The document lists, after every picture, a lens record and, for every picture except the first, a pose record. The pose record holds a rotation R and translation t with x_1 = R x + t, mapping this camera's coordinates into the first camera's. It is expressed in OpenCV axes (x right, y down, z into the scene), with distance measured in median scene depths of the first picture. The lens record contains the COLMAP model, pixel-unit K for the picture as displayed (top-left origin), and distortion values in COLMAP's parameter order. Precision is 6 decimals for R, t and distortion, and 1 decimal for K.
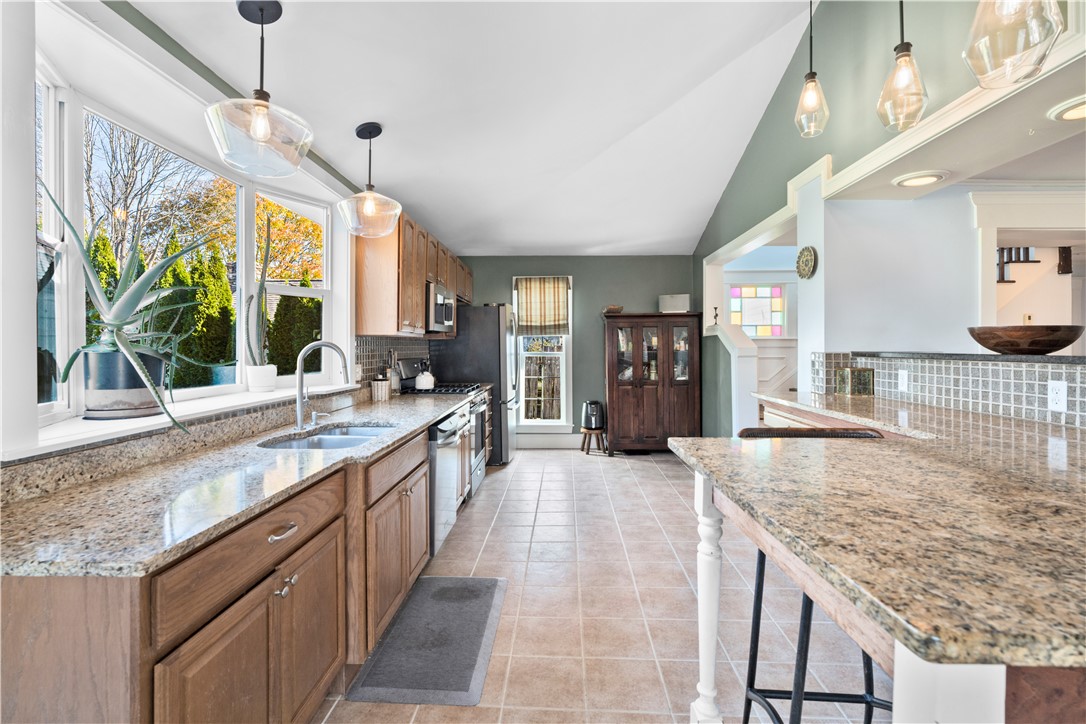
lens RADIAL K [[493.2, 0, 534.2], [0, 493.2, 342.4], [0, 0, 1]] dist [-0.023825, 0.008937]
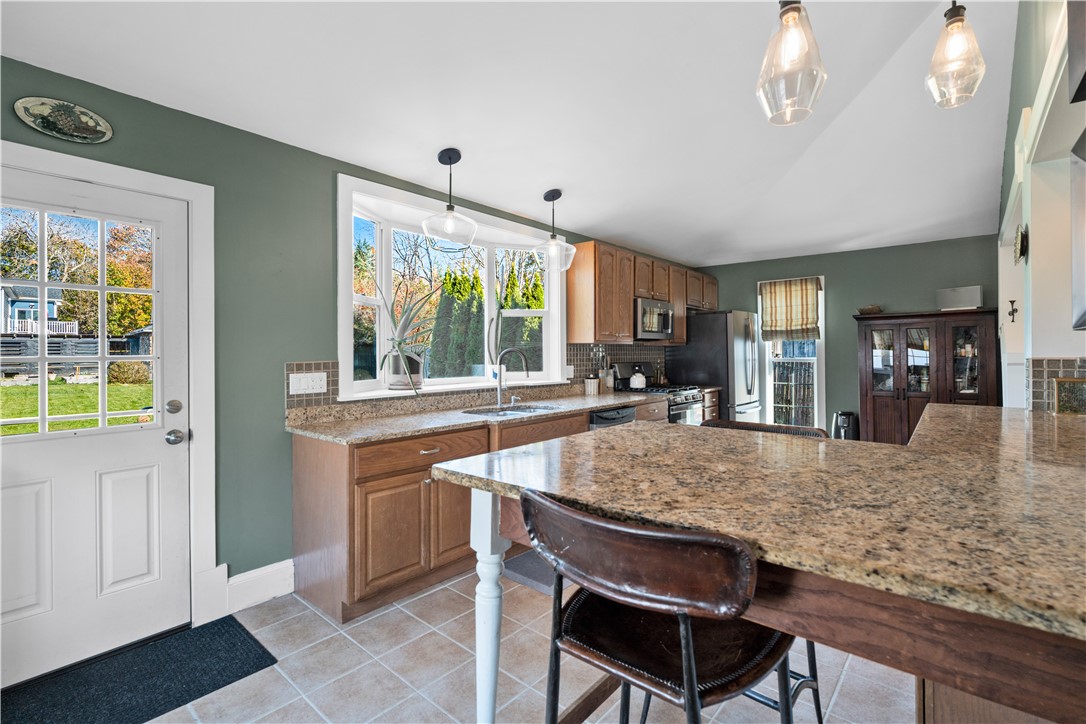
lens RADIAL K [[493.2, 0, 540.2], [0, 493.2, 356.3], [0, 0, 1]] dist [-0.023825, 0.008937]
pose [[0.788570, 0.004176, -0.614930, 0.239709], [0.005993, 0.999877, 0.014475, 0.000168], [0.614915, -0.015100, 0.788449, -0.056724]]
